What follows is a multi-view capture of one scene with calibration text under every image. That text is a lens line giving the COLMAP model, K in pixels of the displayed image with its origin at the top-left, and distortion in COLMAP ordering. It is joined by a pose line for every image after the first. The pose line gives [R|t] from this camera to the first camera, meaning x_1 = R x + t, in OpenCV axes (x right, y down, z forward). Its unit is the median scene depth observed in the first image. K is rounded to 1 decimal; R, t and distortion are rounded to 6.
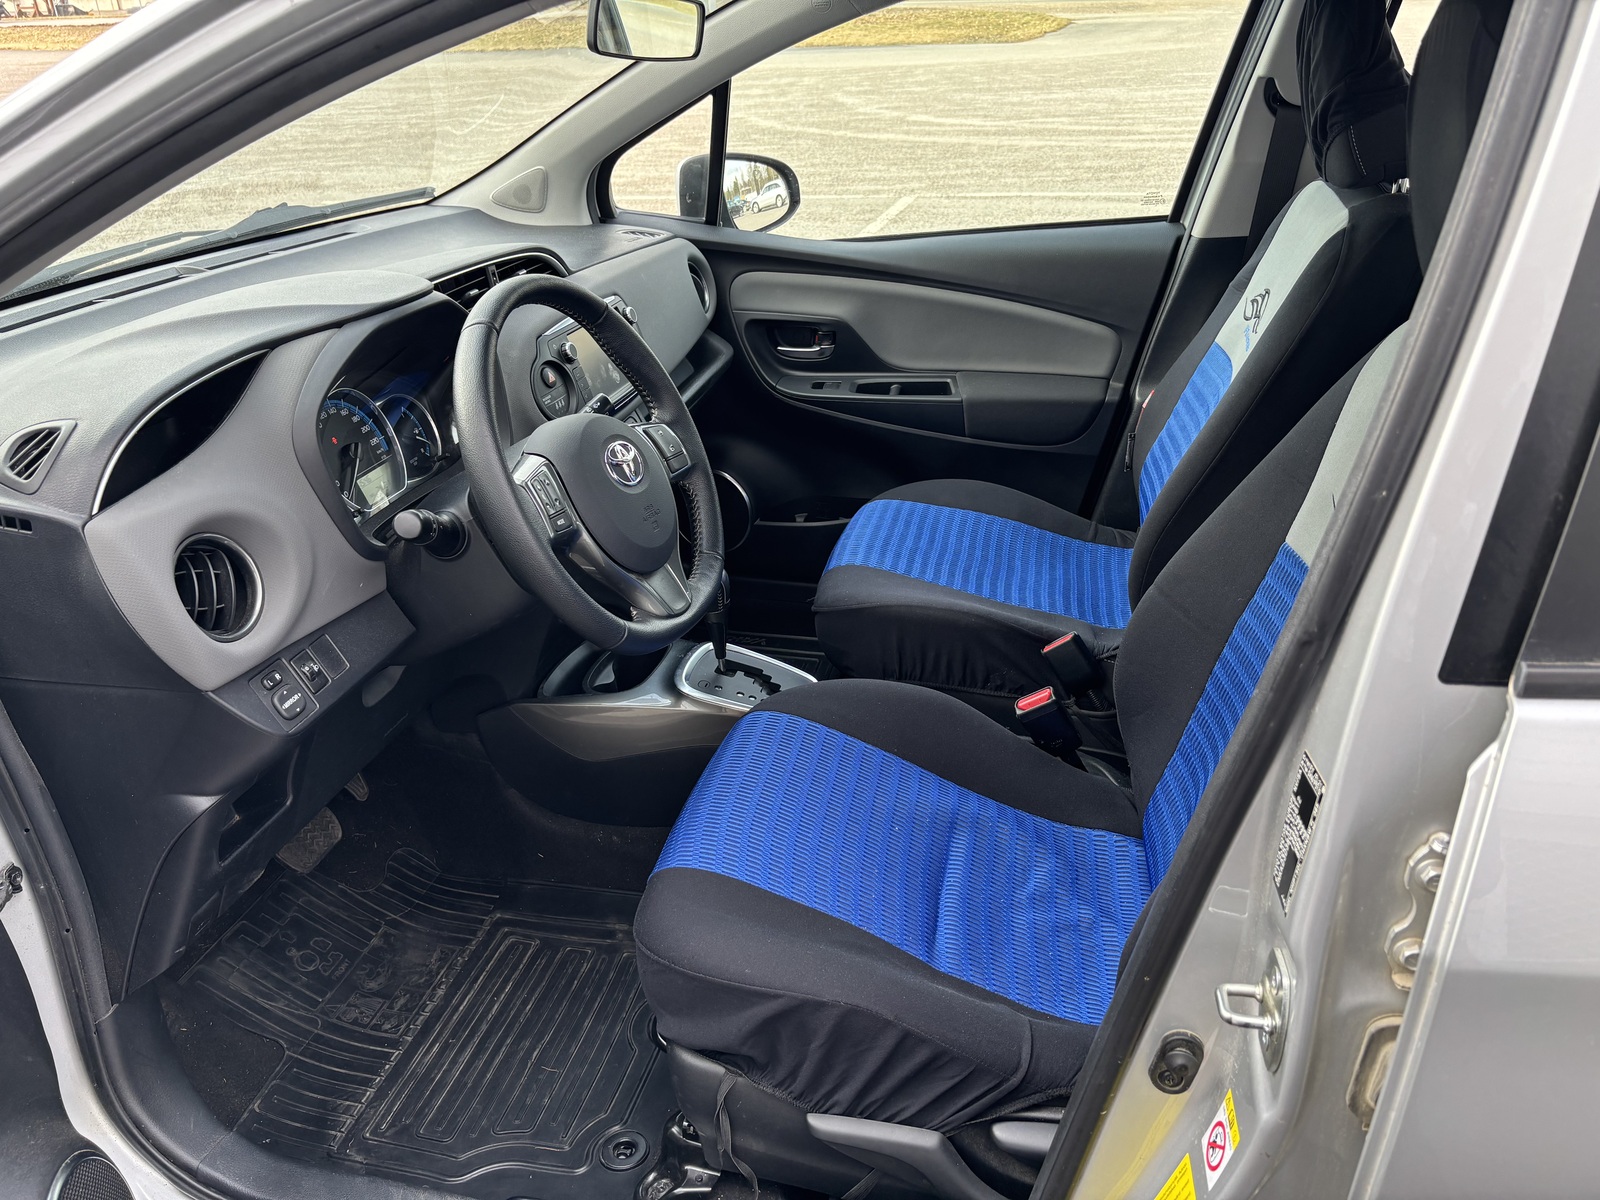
lens RADIAL K [[1216.3, 0, 807.6], [0, 1216.3, 595.2], [0, 0, 1]] dist [0.061881, -0.073204]
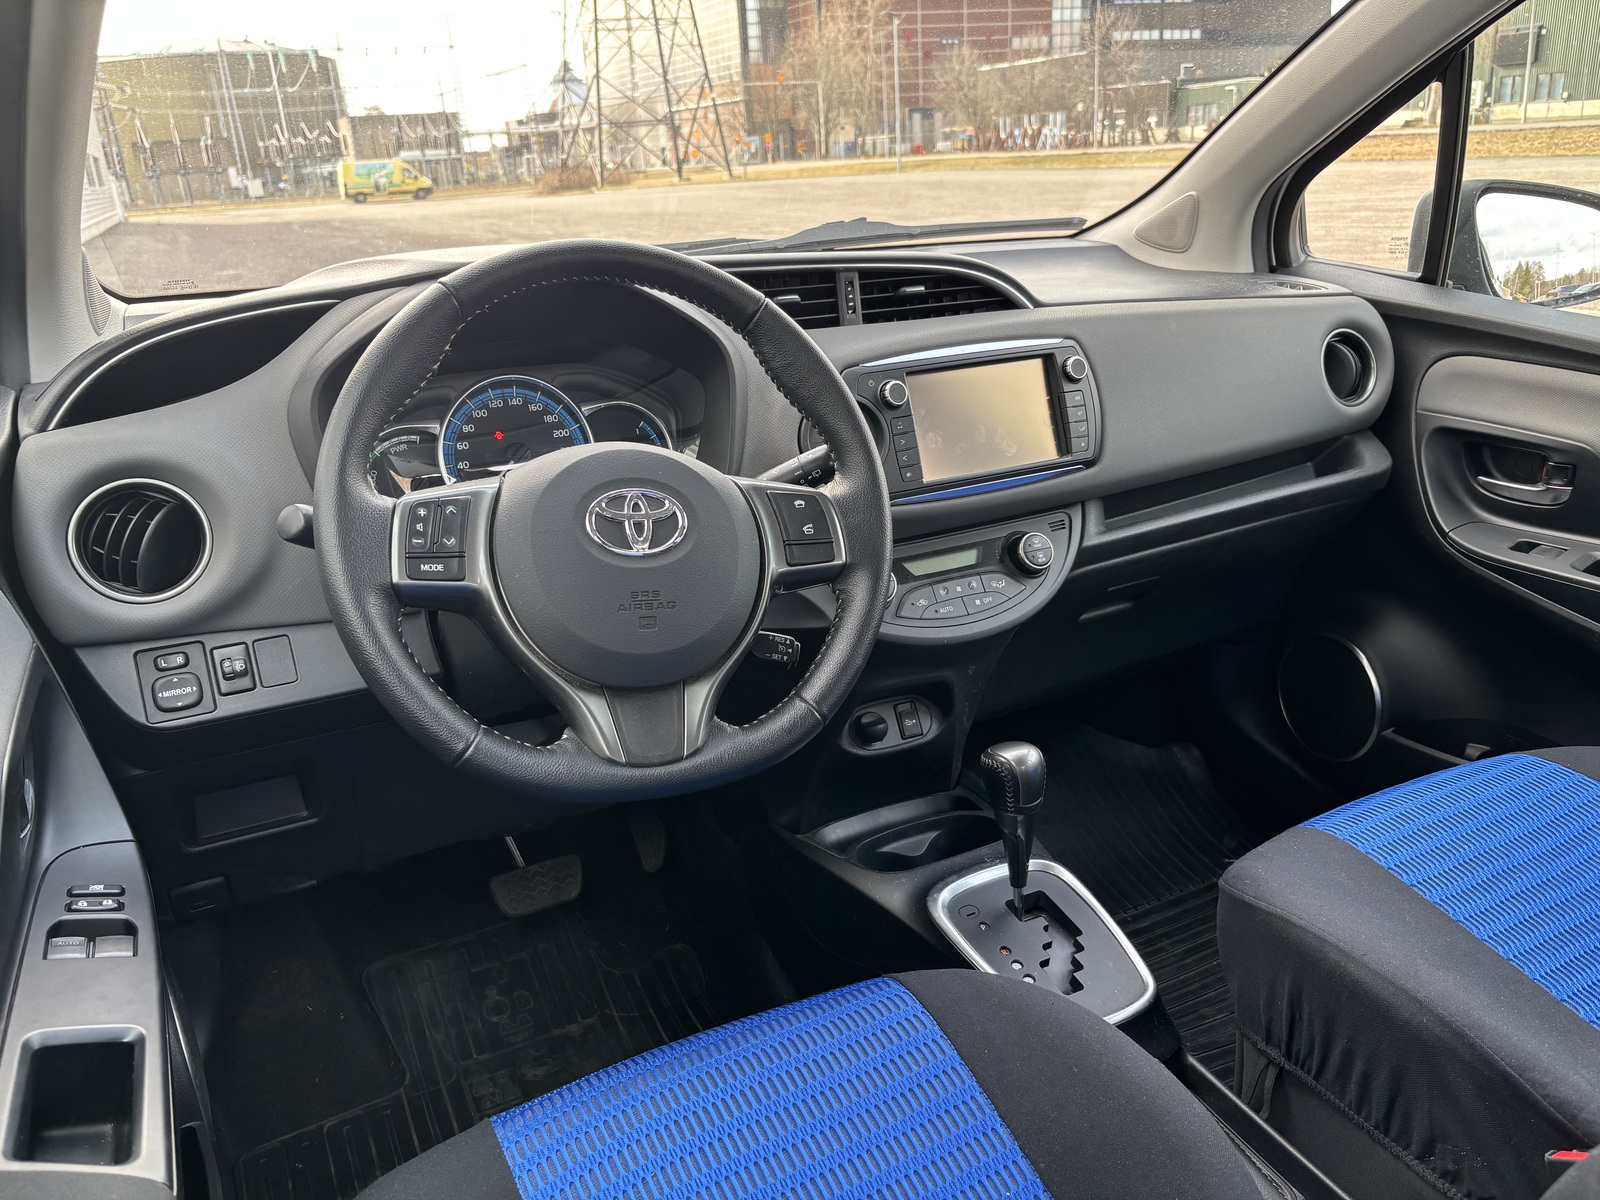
lens RADIAL K [[1247.4, 0, 809.9], [0, 1247.4, 572.7], [0, 0, 1]] dist [0.003351, 0.050252]
pose [[0.653156, 0.230943, -0.721147, 0.237911], [-0.301013, 0.953063, 0.032580, -0.076381], [0.694823, 0.195795, 0.692016, 0.338708]]
